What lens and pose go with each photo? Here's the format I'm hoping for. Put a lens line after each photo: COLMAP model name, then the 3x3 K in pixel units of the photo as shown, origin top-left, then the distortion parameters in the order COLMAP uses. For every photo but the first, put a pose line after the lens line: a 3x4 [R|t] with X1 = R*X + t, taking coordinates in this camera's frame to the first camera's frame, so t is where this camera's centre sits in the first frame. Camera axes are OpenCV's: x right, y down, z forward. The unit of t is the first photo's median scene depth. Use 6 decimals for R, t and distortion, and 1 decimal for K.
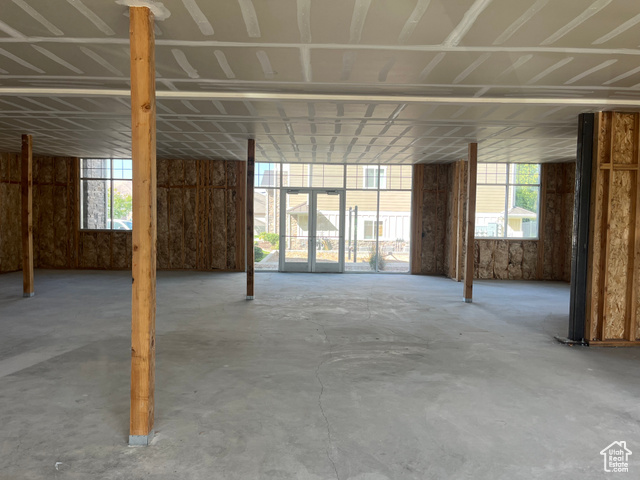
lens RADIAL K [[484.6, 0, 319.0], [0, 484.6, 236.0], [0, 0, 1]] dist [0.061333, -0.083632]
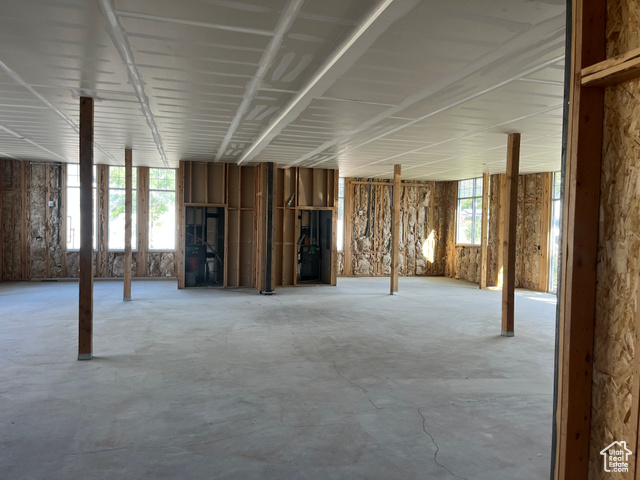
lens RADIAL K [[484.6, 0, 326.9], [0, 484.6, 237.5], [0, 0, 1]] dist [0.061333, -0.083632]
pose [[-0.270758, -0.050878, 0.961302, -0.599923], [0.017827, 0.998166, 0.057850, -0.038554], [-0.962482, 0.032801, -0.269355, 0.641629]]
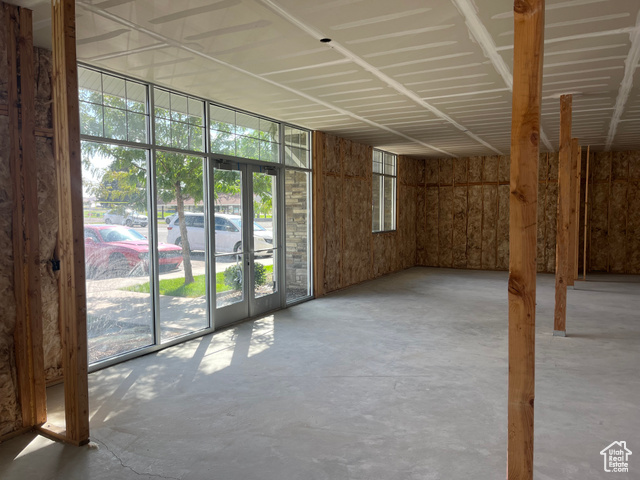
lens RADIAL K [[484.6, 0, 320.8], [0, 484.6, 244.5], [0, 0, 1]] dist [0.061333, -0.083632]
pose [[-0.486602, 0.045768, -0.872424, 0.449988], [-0.044023, 0.996074, 0.076808, -0.003366], [0.872514, 0.075782, -0.482676, 0.300814]]
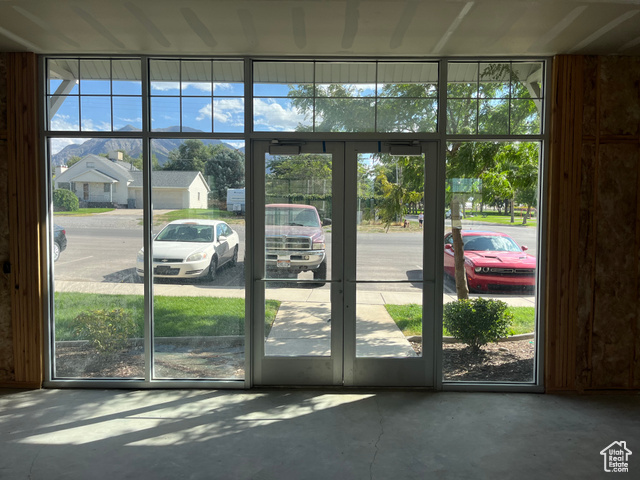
lens RADIAL K [[484.6, 0, 321.8], [0, 484.6, 234.2], [0, 0, 1]] dist [0.061333, -0.083632]
pose [[-0.999625, -0.025051, 0.011031, 0.005813], [-0.024007, 0.995977, 0.086335, -0.012007], [-0.013149, 0.086038, -0.996205, 0.305250]]
